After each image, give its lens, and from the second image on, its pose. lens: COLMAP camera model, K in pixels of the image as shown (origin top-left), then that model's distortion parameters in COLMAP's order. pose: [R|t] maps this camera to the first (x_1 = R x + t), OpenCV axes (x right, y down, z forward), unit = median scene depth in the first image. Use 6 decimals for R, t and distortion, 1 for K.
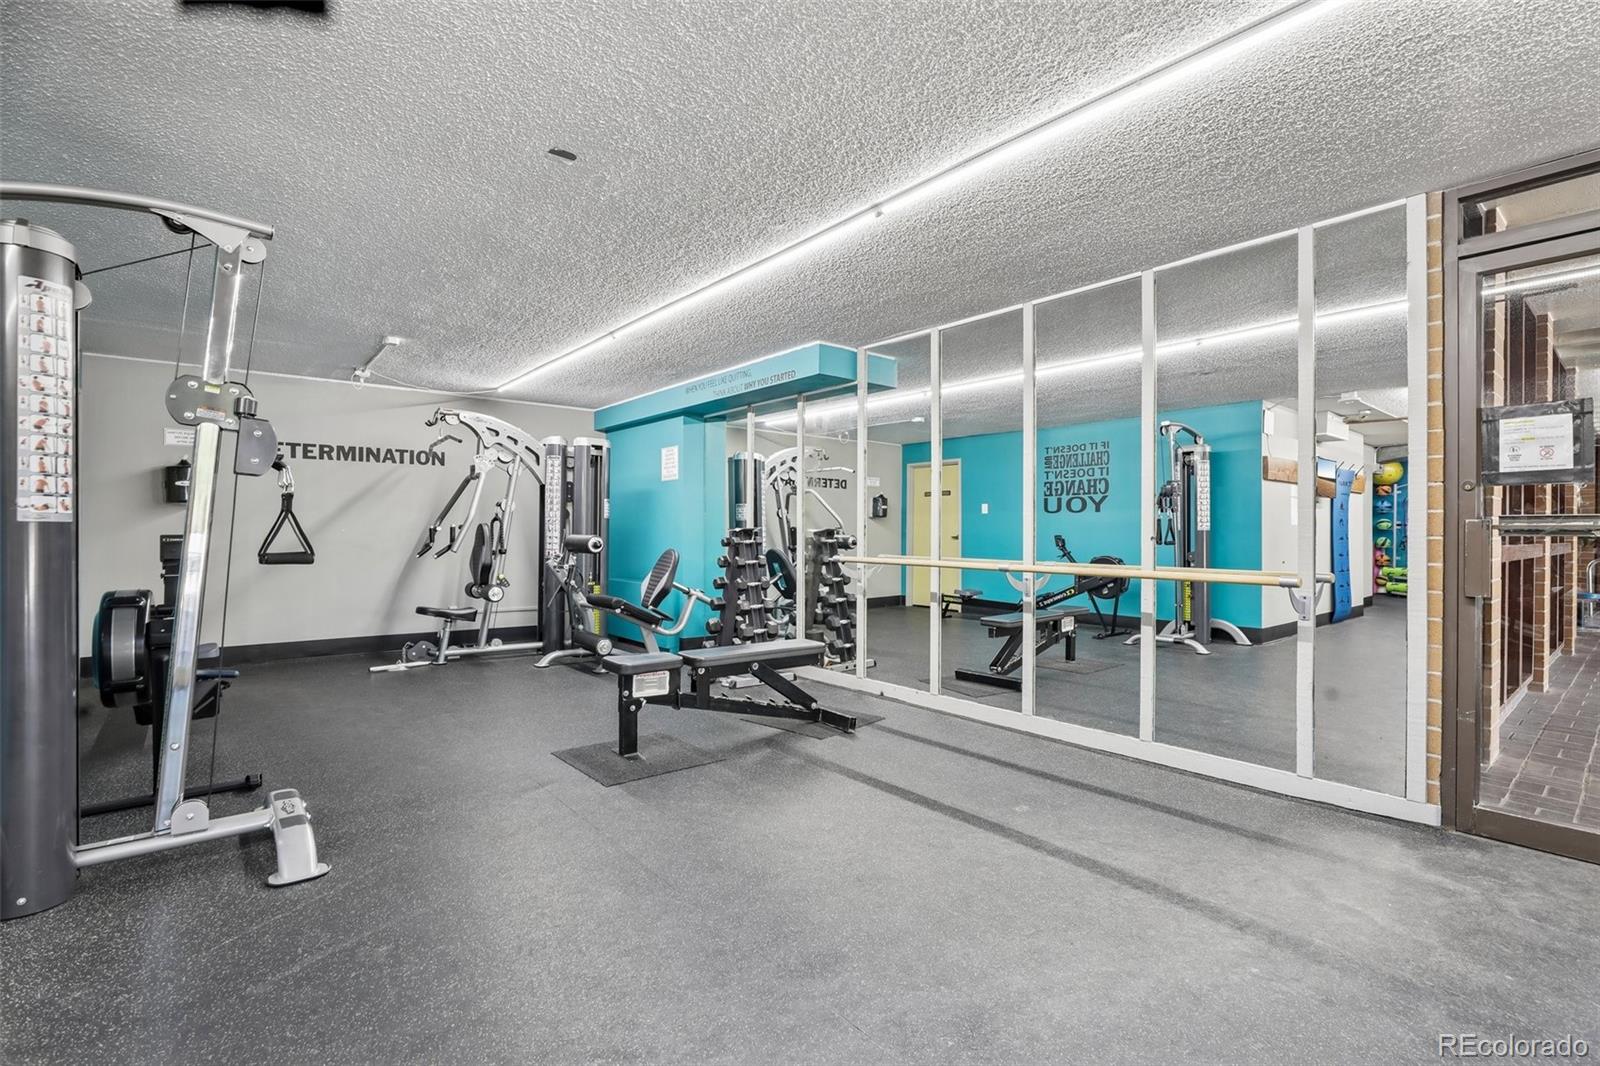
lens RADIAL K [[730.0, 0, 802.7], [0, 730.0, 533.2], [0, 0, 1]] dist [-0.021227, 0.000288]
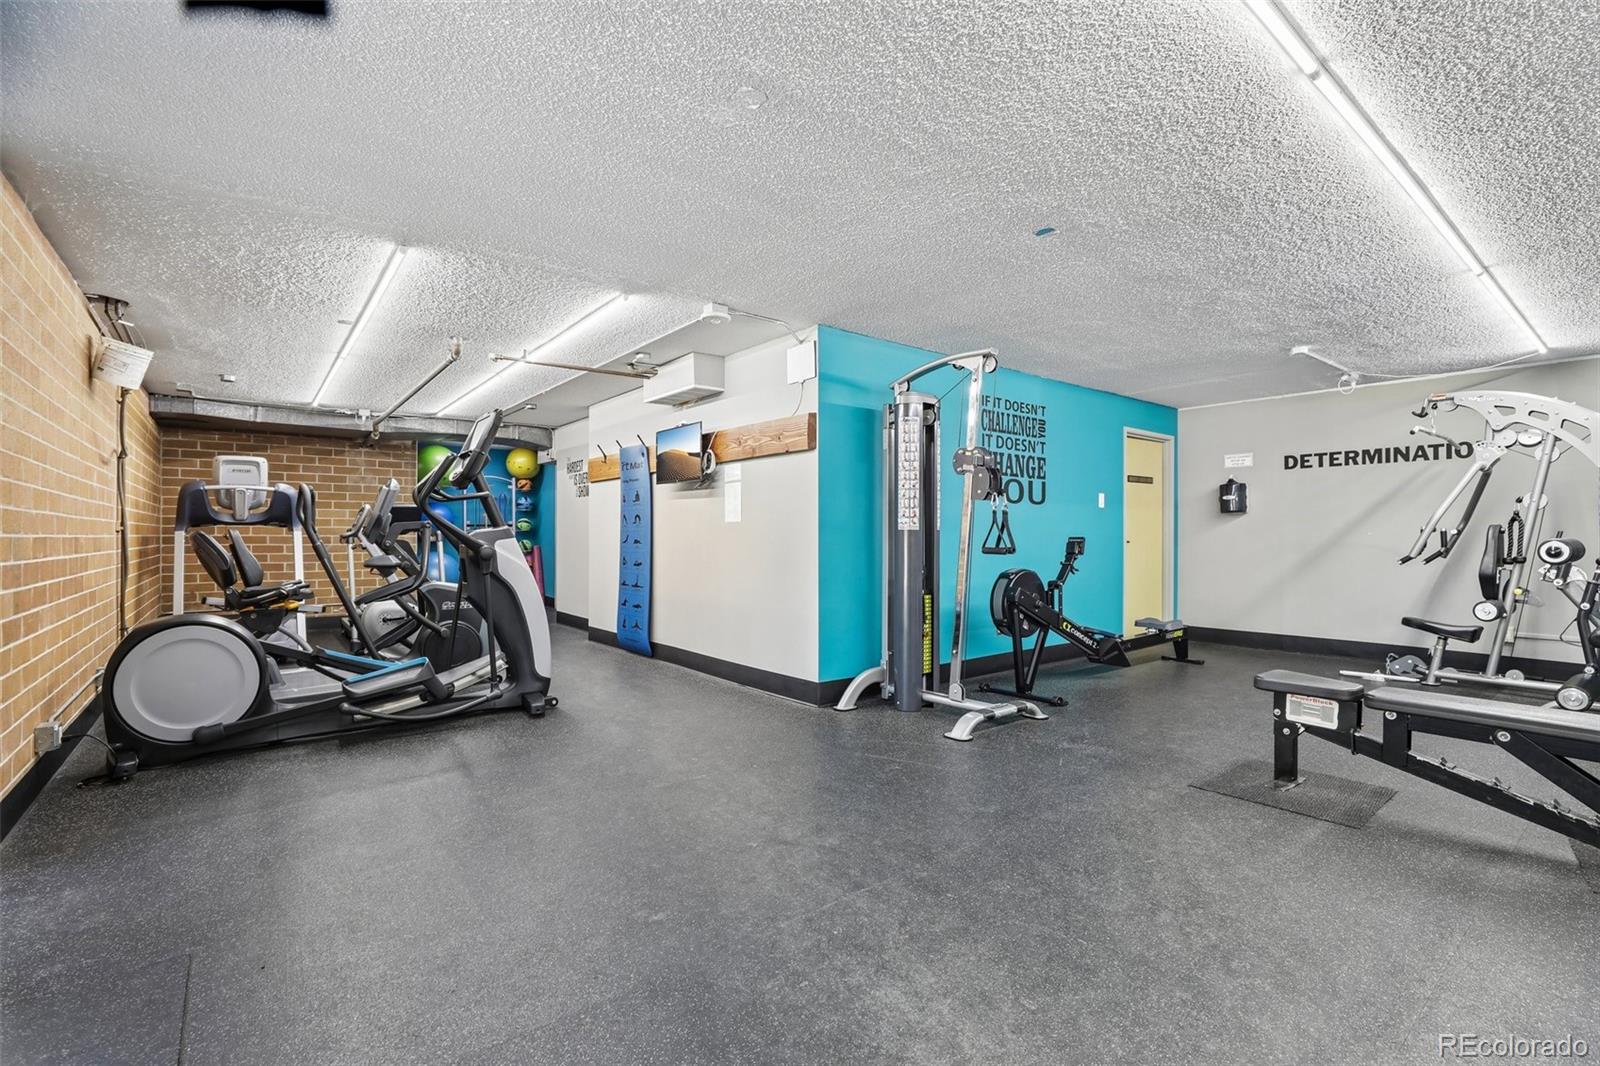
lens RADIAL K [[730.0, 0, 803.8], [0, 730.0, 534.1], [0, 0, 1]] dist [-0.021227, 0.000288]
pose [[-0.015881, -0.006211, -0.999855, 0.384949], [-0.002193, 0.999979, -0.006177, 0.003926], [0.999871, 0.002095, -0.015894, 0.249892]]
